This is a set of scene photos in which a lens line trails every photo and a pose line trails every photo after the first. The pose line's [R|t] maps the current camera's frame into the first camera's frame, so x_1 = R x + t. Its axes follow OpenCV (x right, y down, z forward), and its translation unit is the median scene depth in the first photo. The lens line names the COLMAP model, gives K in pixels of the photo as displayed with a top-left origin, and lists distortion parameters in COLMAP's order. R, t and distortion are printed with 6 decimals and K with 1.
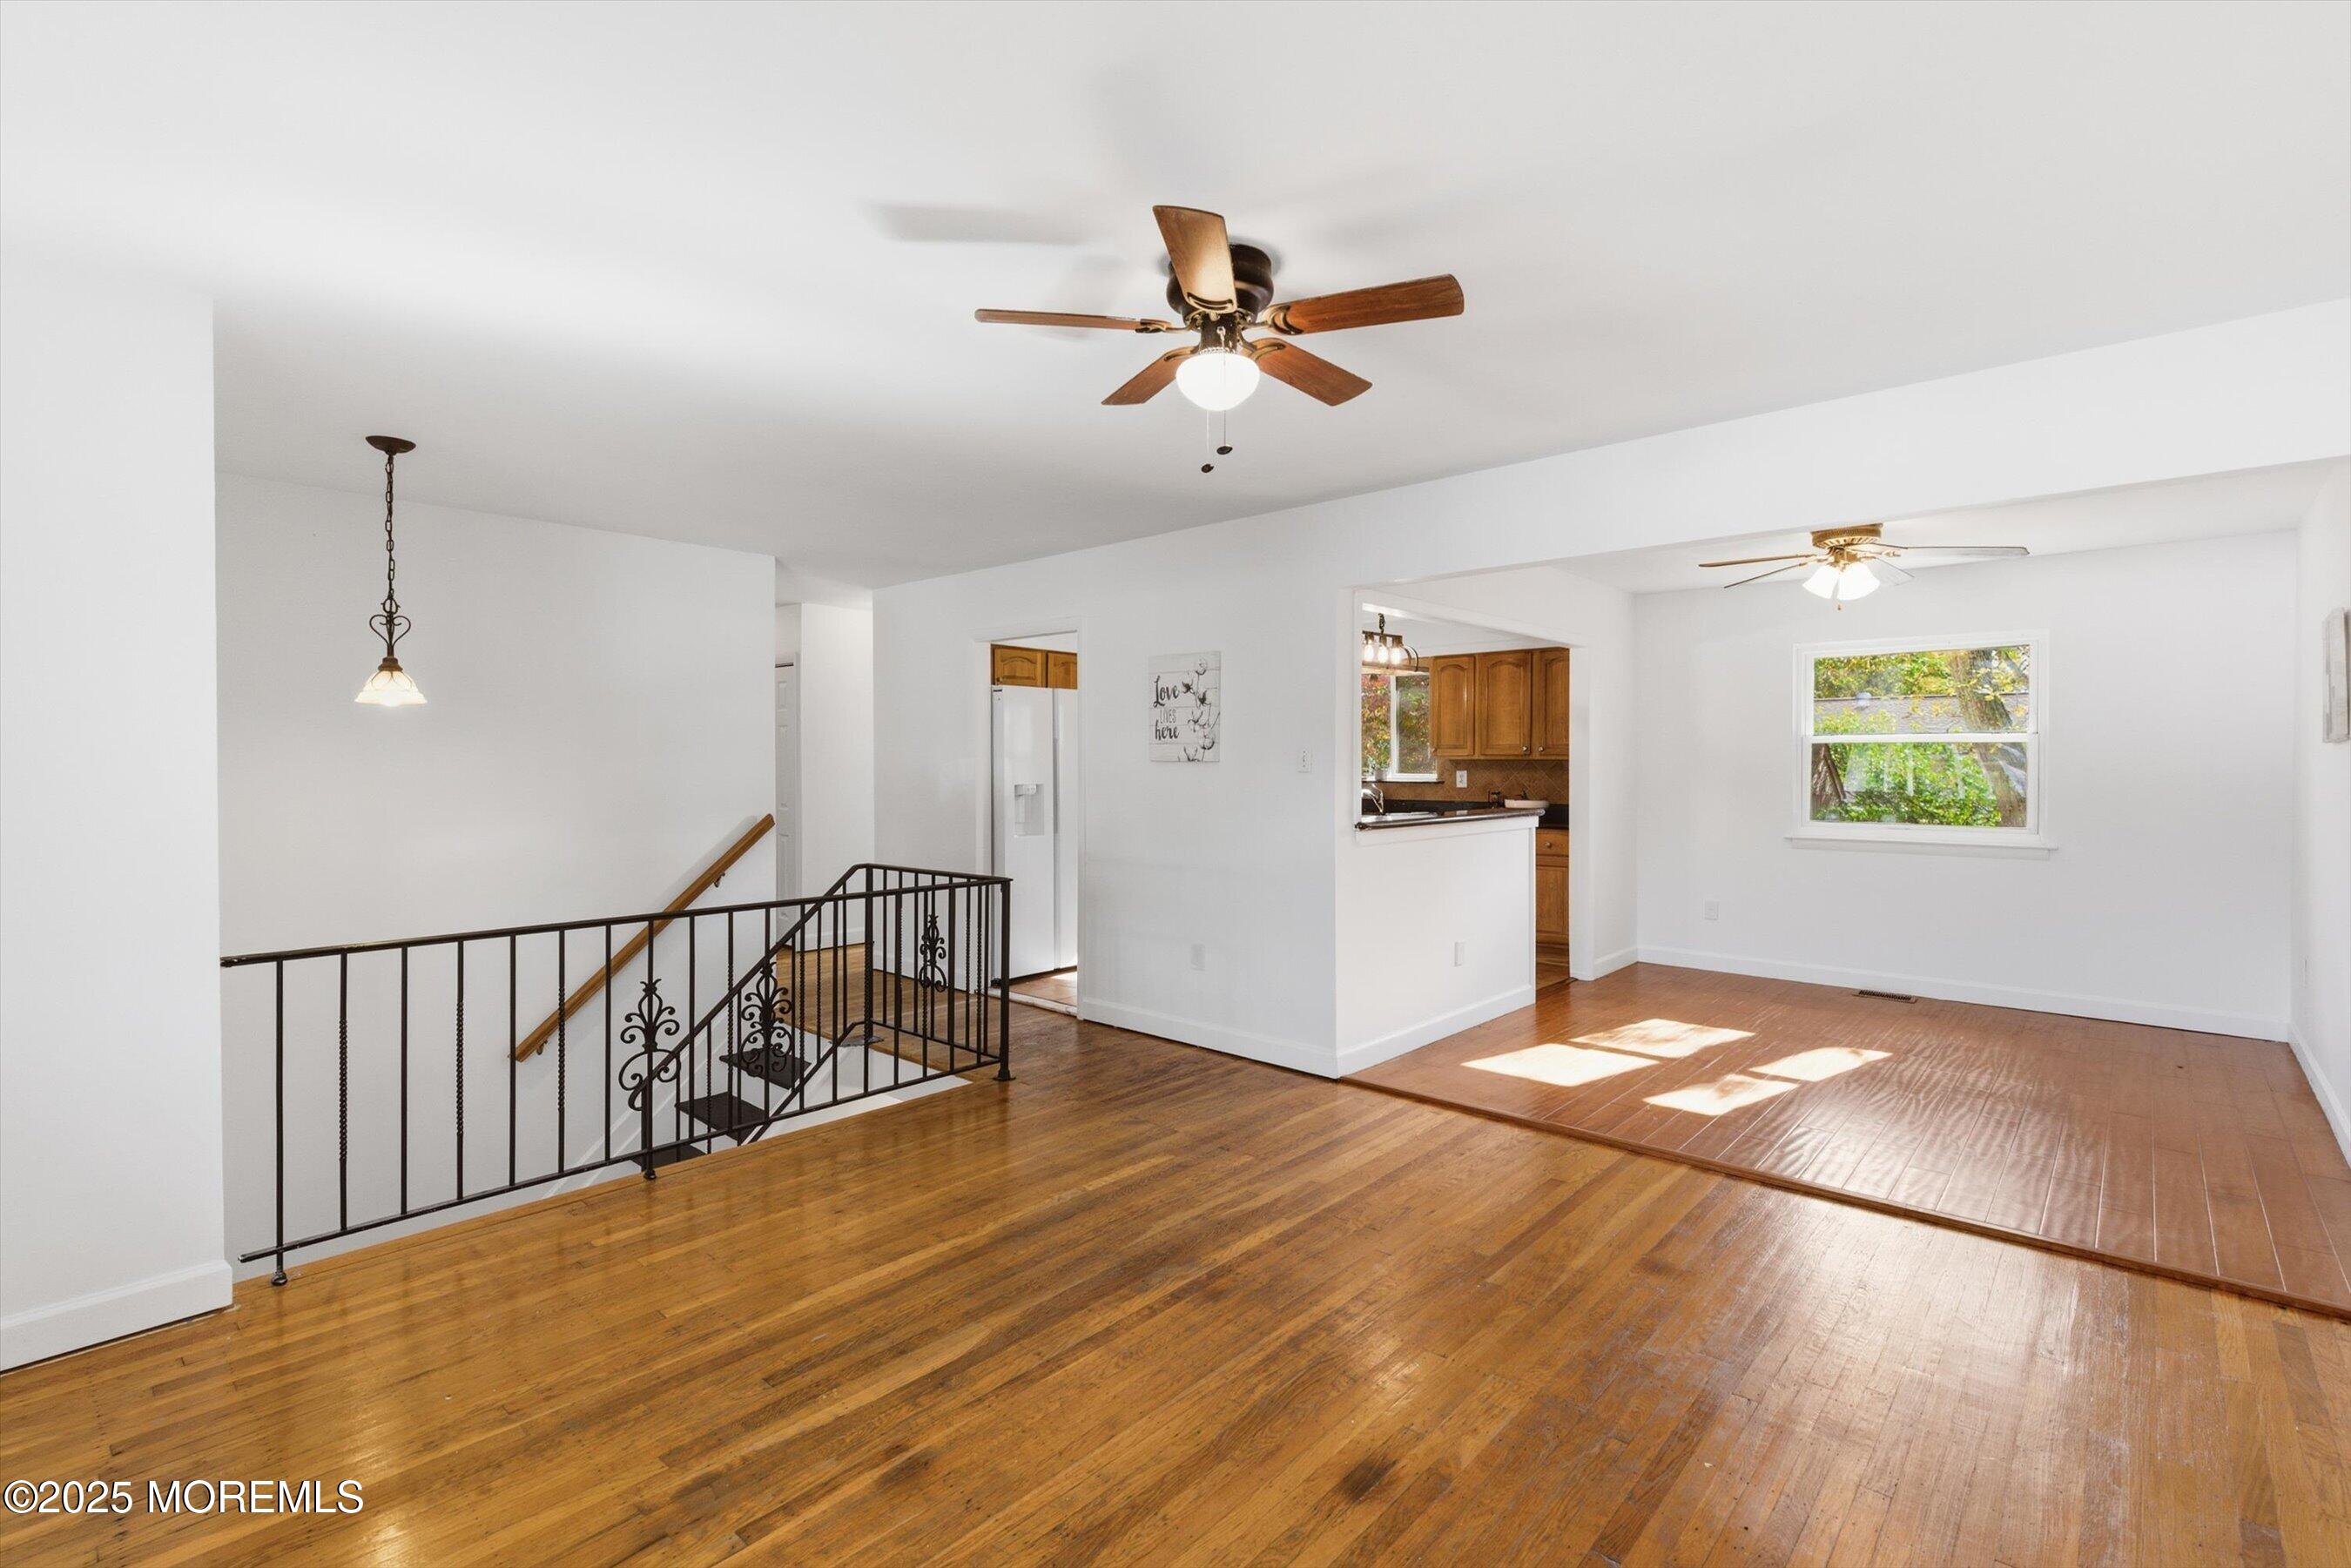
lens RADIAL K [[1068.7, 0, 1175.4], [0, 1068.7, 818.0], [0, 0, 1]] dist [0.001326, 0.000059]
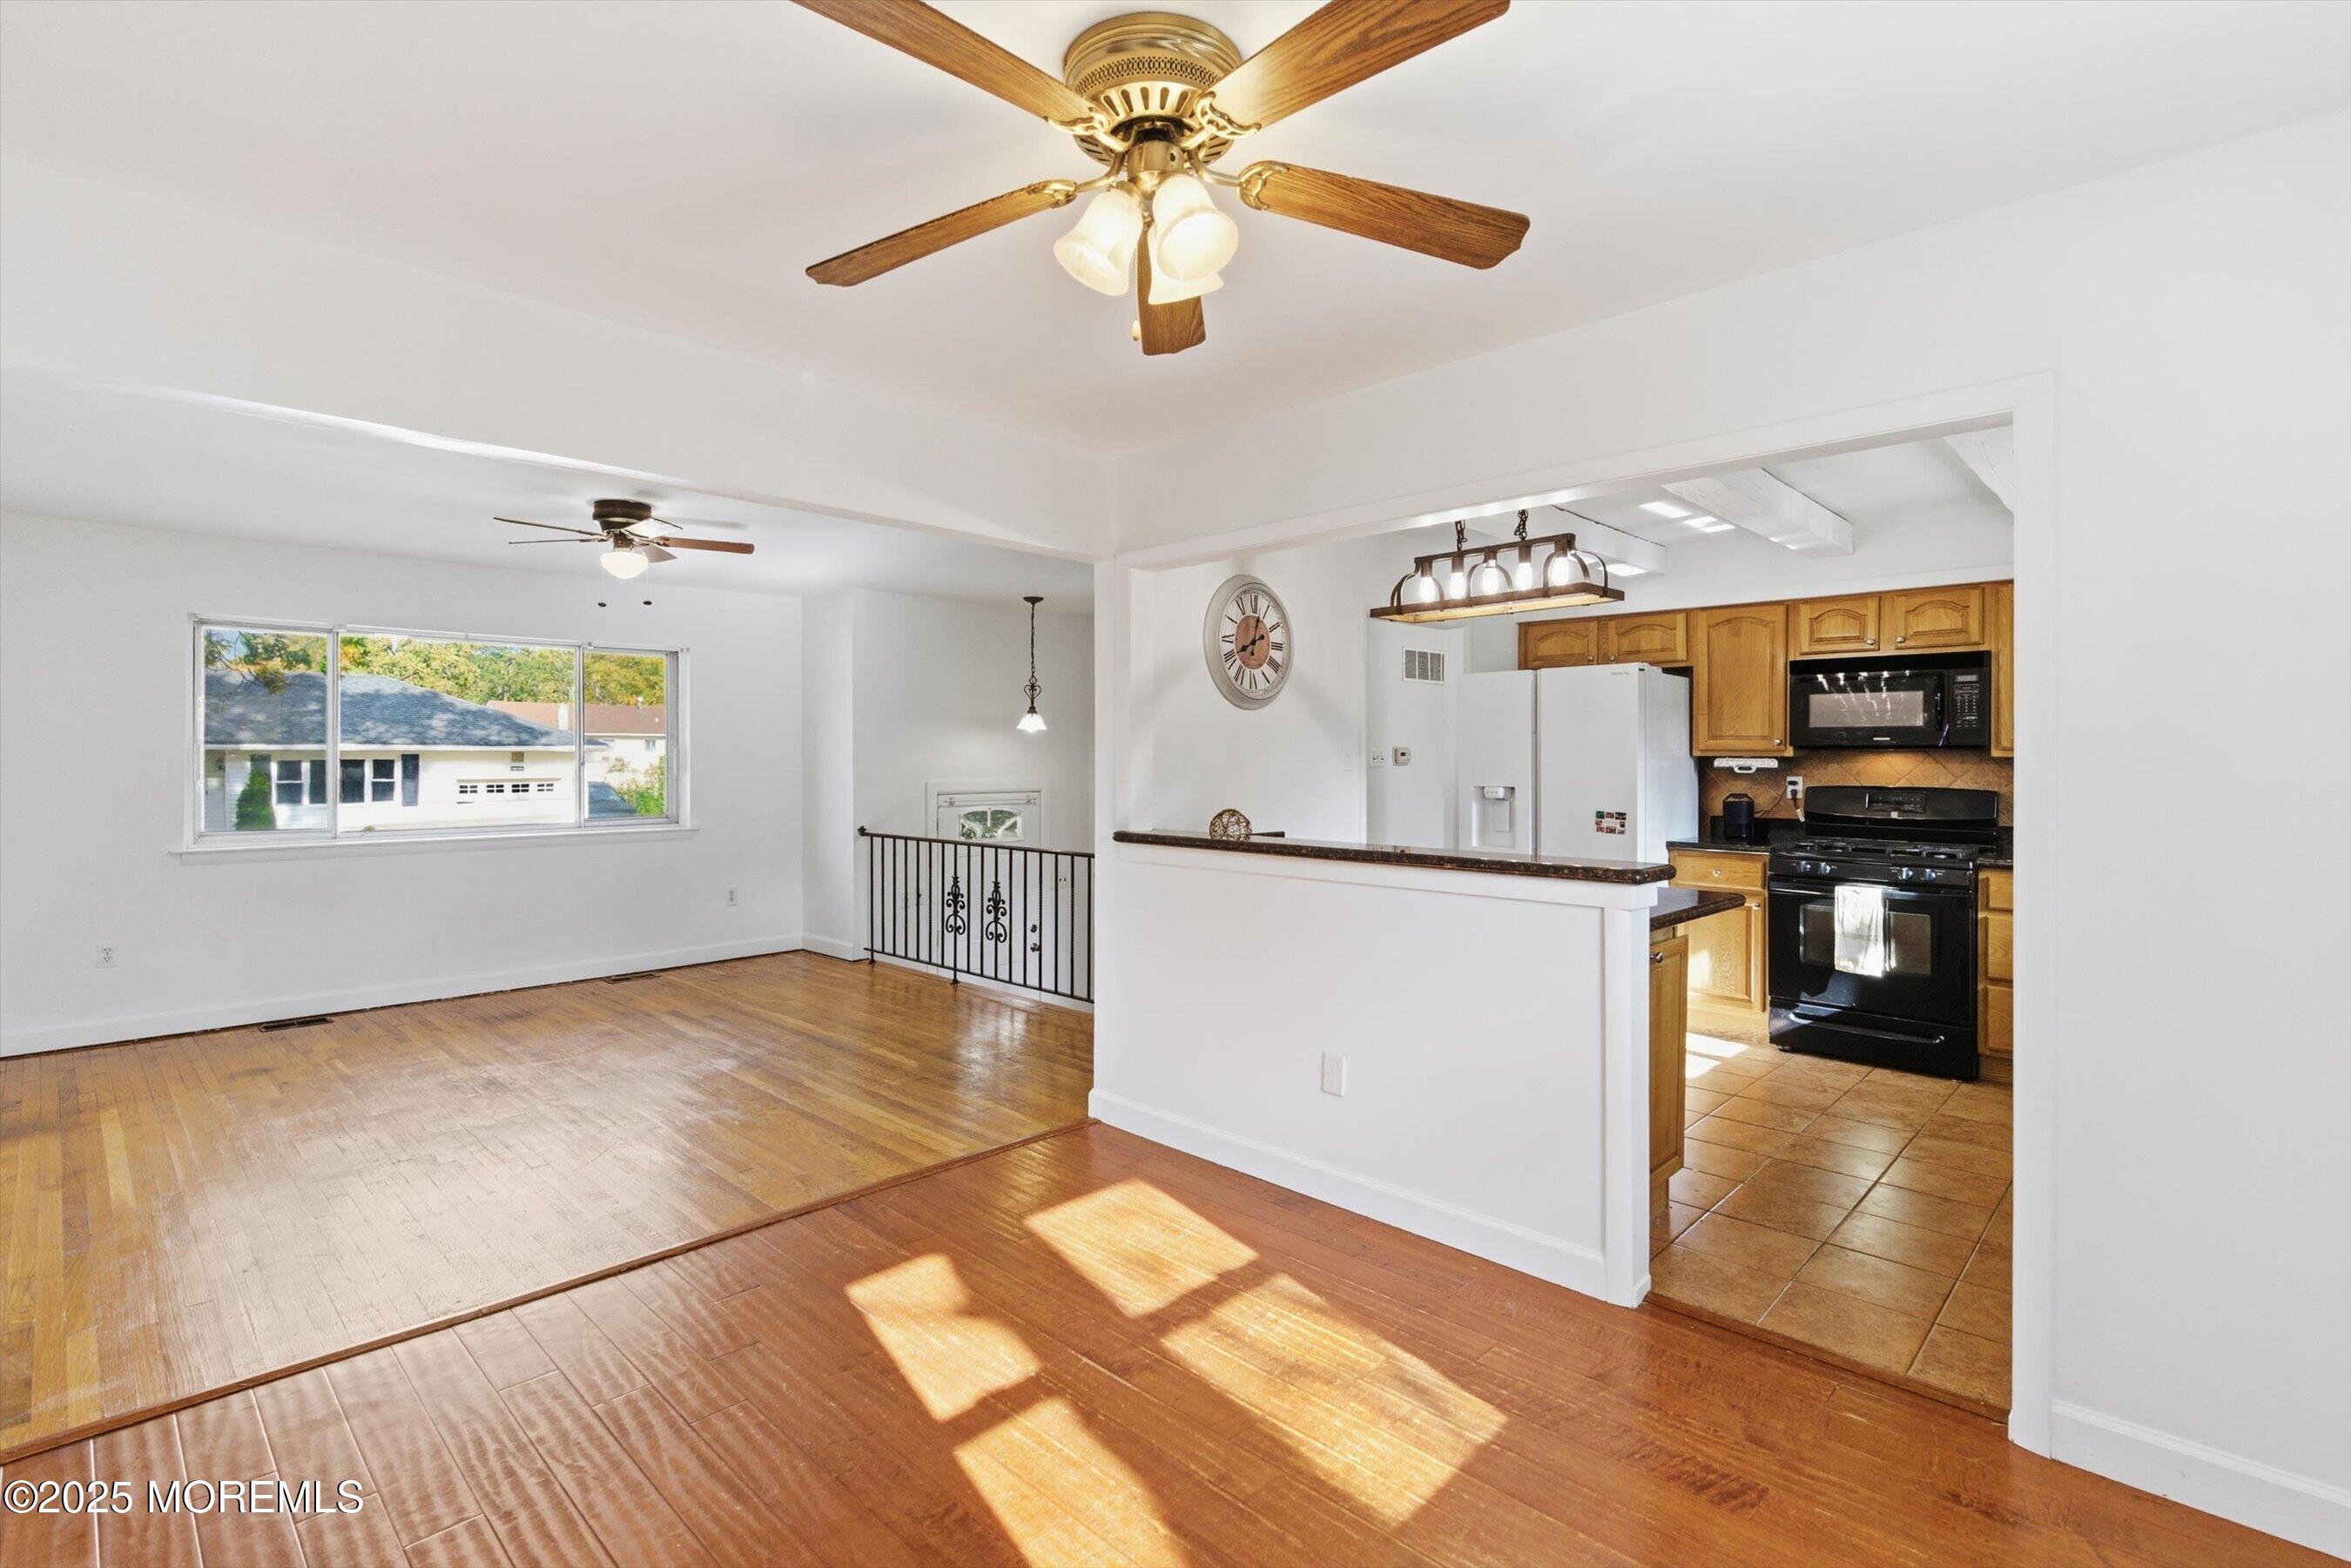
lens RADIAL K [[1096.3, 0, 1175.9], [0, 1096.3, 769.0], [0, 0, 1]] dist [-0.000170, 0.000155]
pose [[-0.034166, 0.008843, -0.999377, 1.296149], [-0.054771, 0.998442, 0.010707, -0.068614], [0.997914, 0.055103, -0.033629, 1.339212]]
